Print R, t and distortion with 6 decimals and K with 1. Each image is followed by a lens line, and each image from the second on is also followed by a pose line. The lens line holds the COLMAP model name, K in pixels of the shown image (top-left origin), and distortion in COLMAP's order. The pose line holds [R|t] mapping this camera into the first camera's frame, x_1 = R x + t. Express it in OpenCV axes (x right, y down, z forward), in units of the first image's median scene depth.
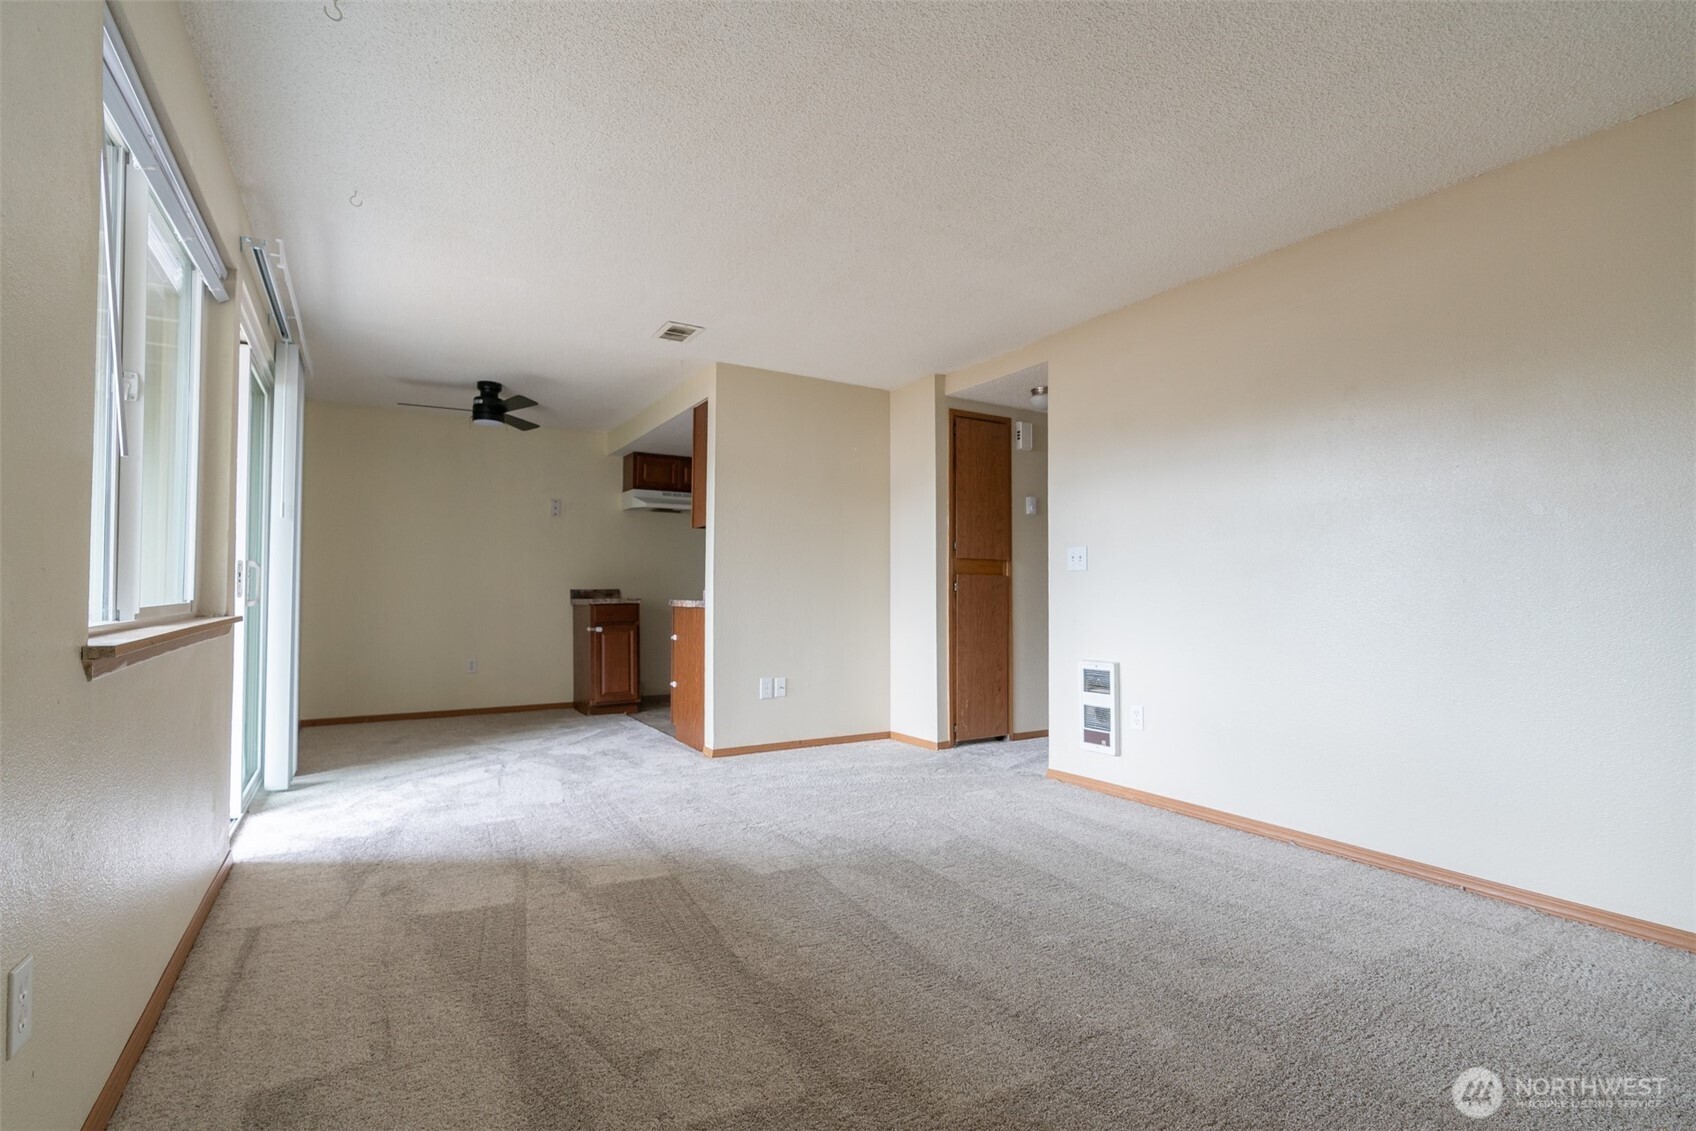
lens RADIAL K [[763.5, 0, 856.9], [0, 763.5, 568.9], [0, 0, 1]] dist [-0.014240, 0.007343]
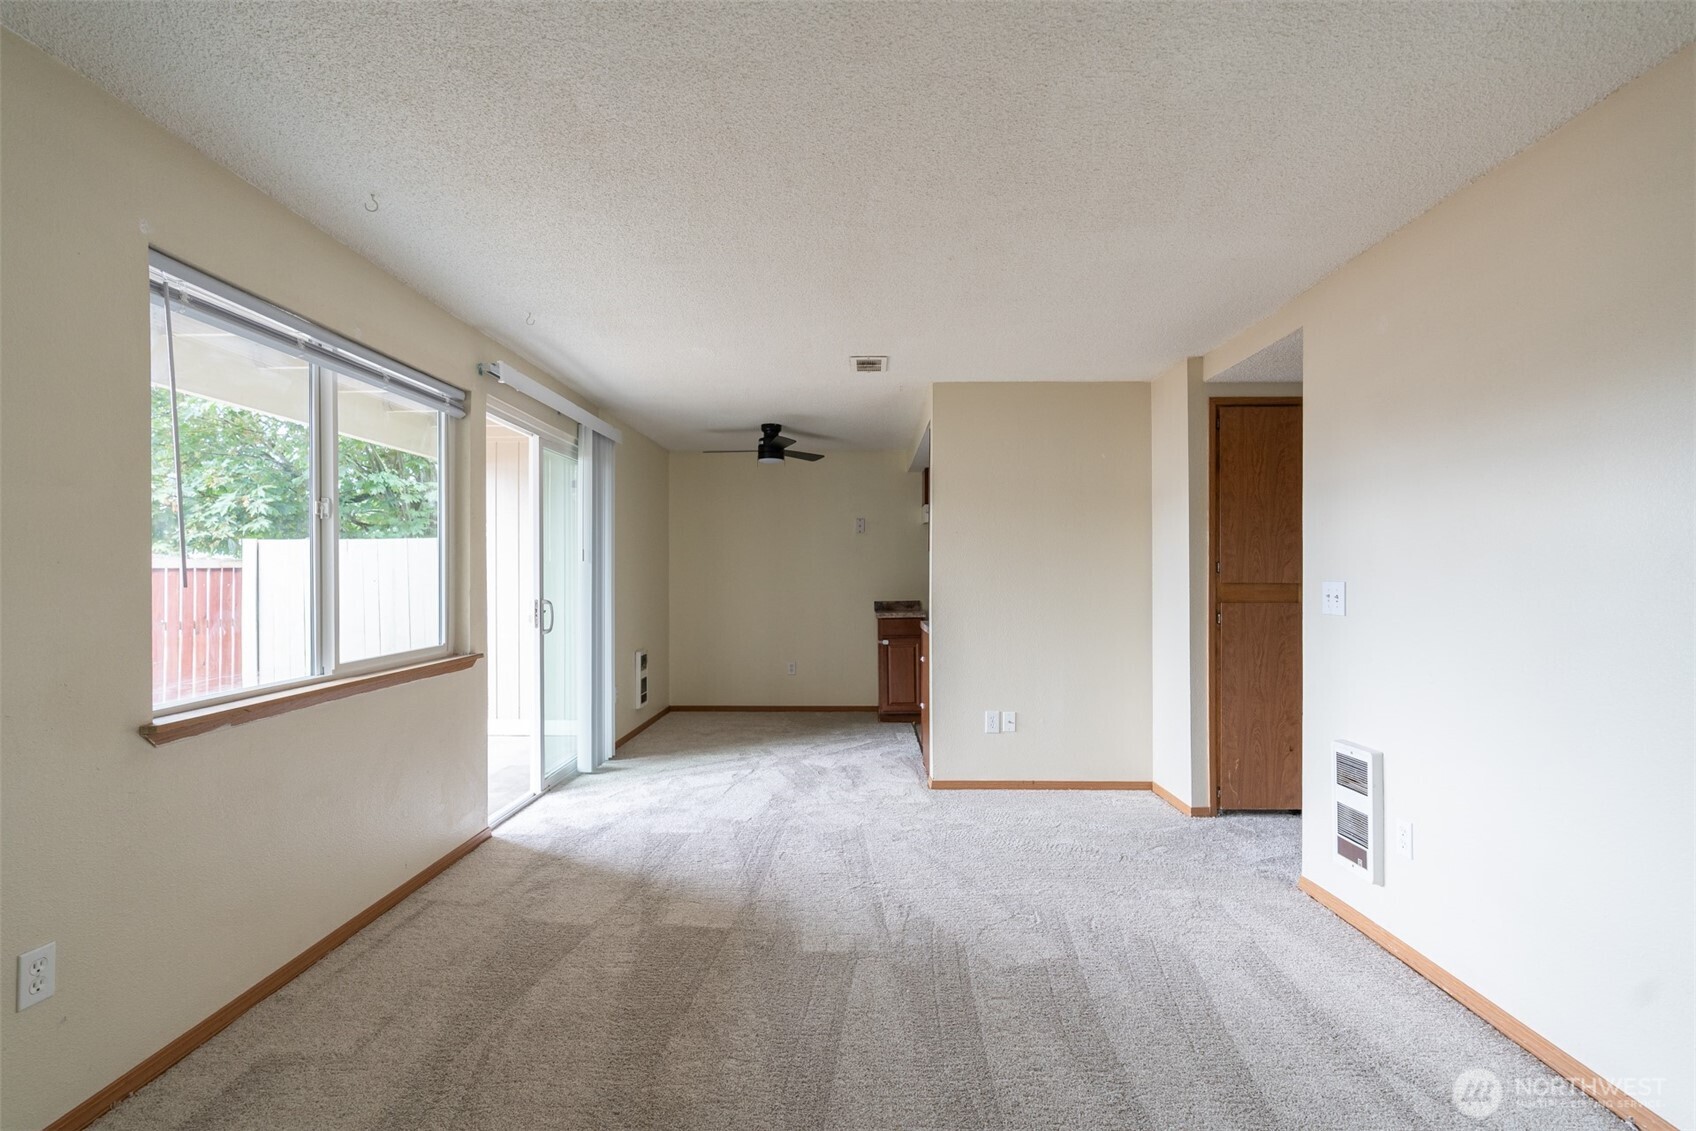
lens RADIAL K [[749.5, 0, 846.8], [0, 749.5, 571.0], [0, 0, 1]] dist [-0.018149, 0.010396]
pose [[0.846712, -0.007780, -0.531995, 0.293044], [0.018977, 0.999698, 0.015585, -0.062768], [0.531713, -0.023292, 0.846604, 0.168167]]
